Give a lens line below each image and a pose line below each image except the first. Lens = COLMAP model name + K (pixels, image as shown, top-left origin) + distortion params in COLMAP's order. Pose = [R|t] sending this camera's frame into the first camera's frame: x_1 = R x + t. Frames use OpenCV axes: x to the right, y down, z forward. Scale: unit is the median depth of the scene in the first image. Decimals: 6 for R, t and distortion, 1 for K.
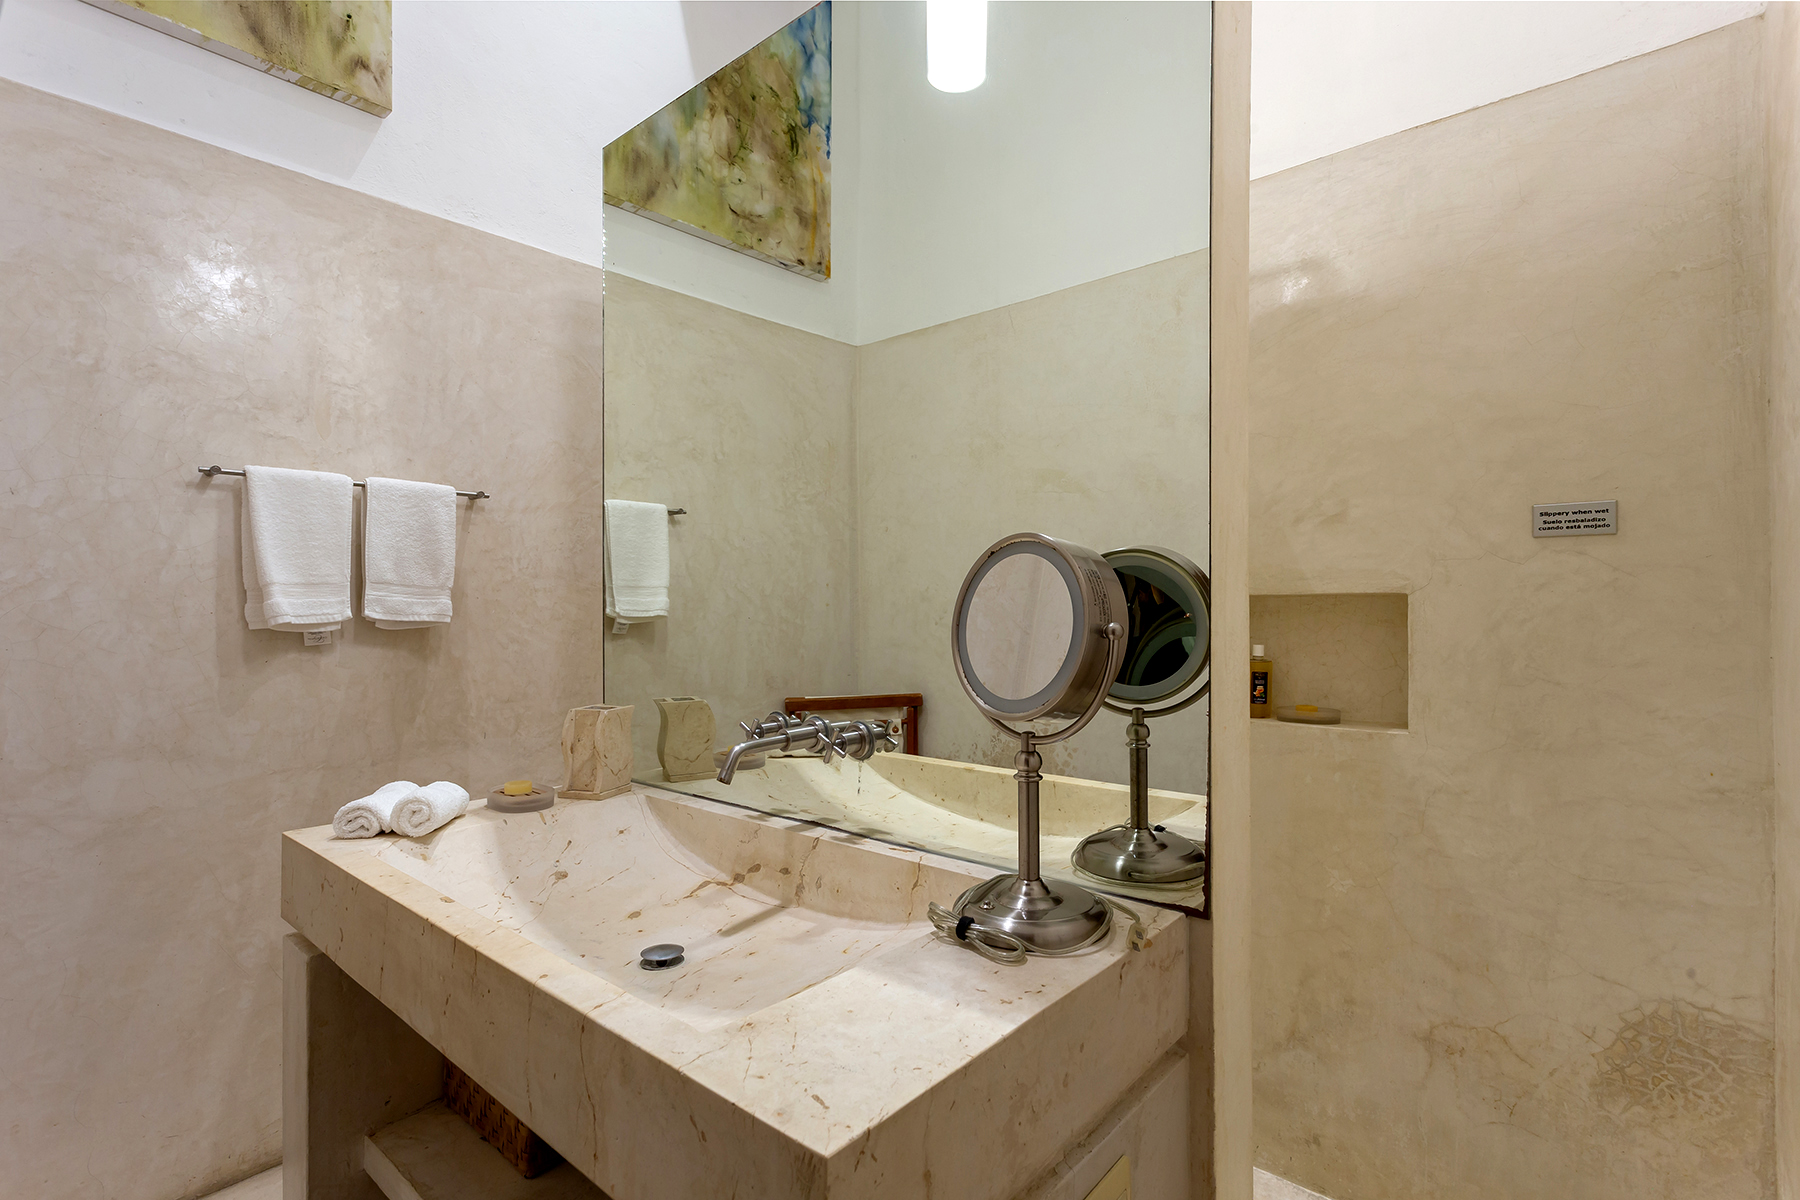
lens RADIAL K [[860.4, 0, 902.9], [0, 860.4, 616.8], [0, 0, 1]] dist [0.017841, -0.000070]
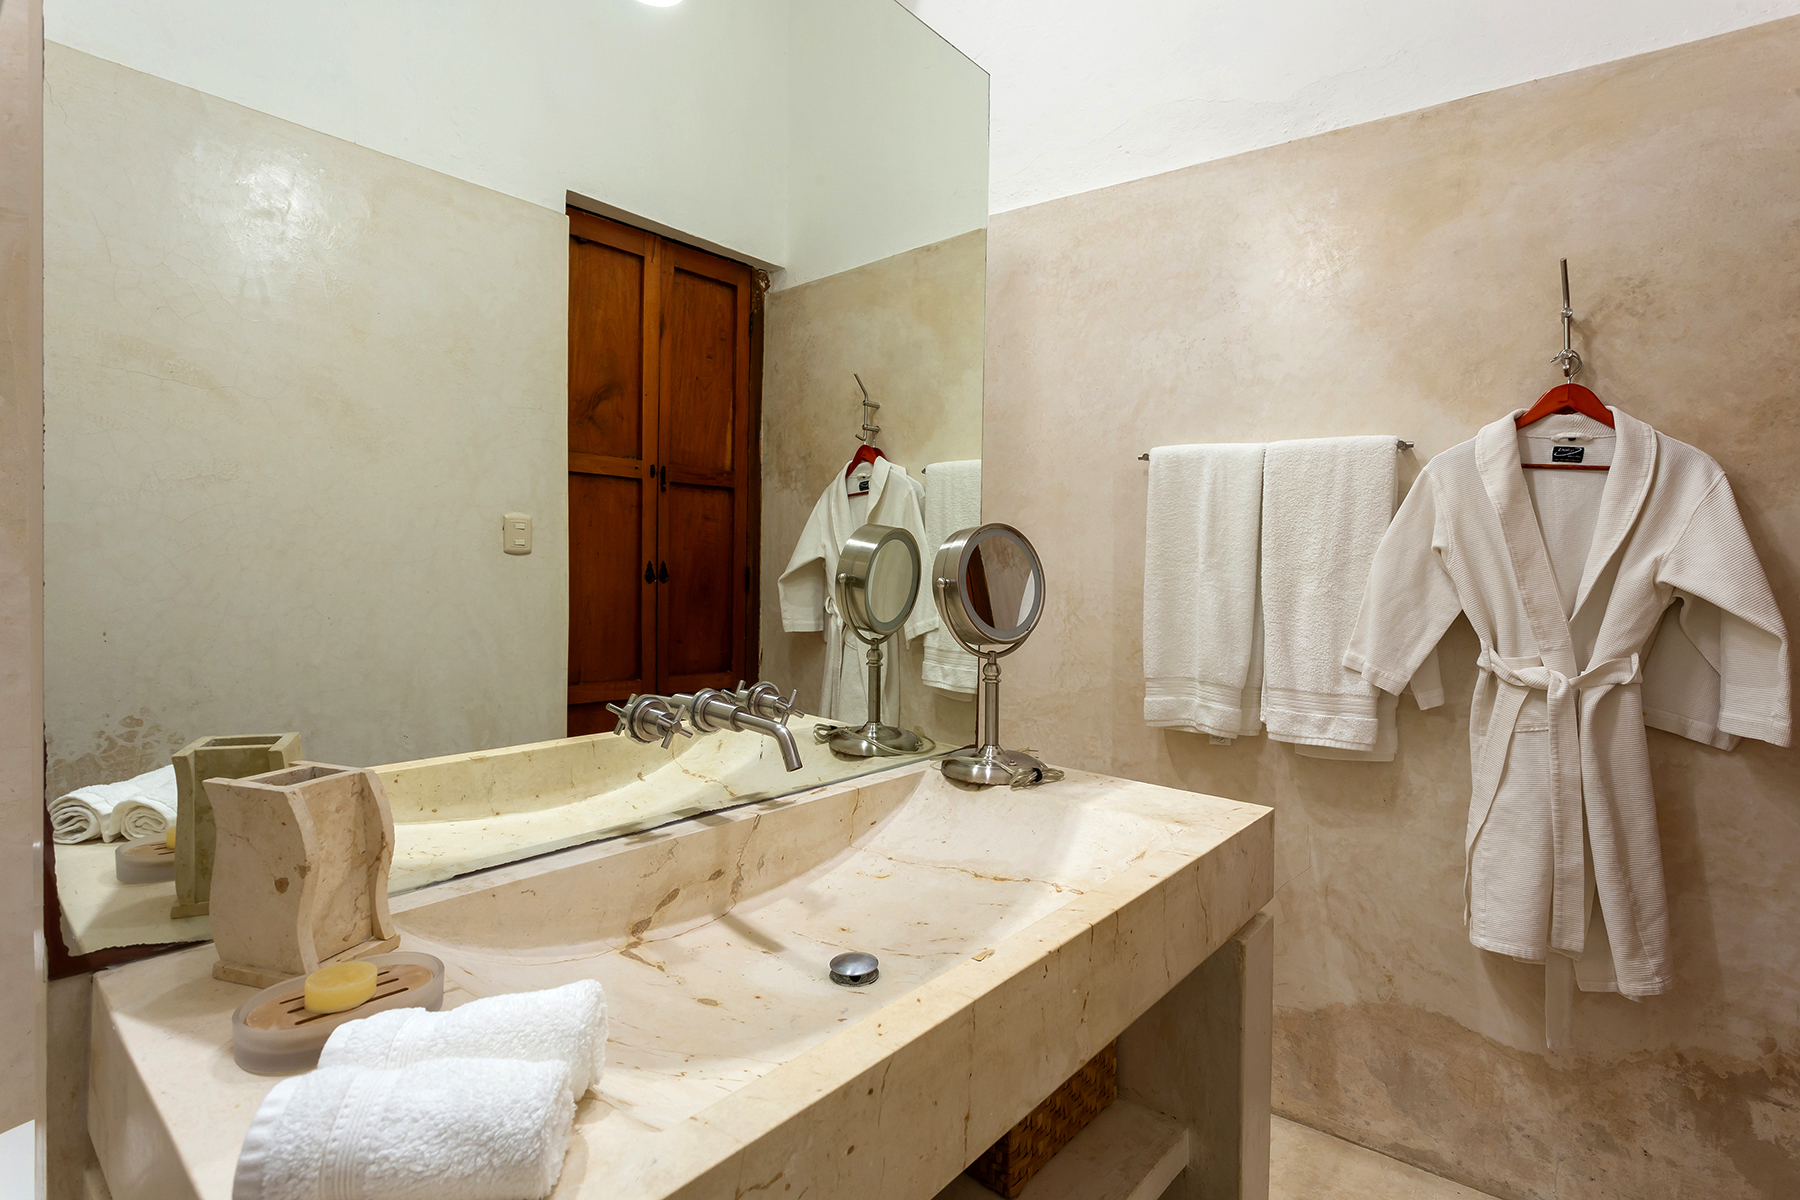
lens RADIAL K [[860.4, 0, 903.5], [0, 860.4, 584.4], [0, 0, 1]] dist [0.017841, -0.000070]
pose [[-0.024199, -0.018020, 0.999545, -0.976989], [-0.018839, 0.999668, 0.017566, -0.008533], [-0.999530, -0.018406, -0.024530, 0.837212]]
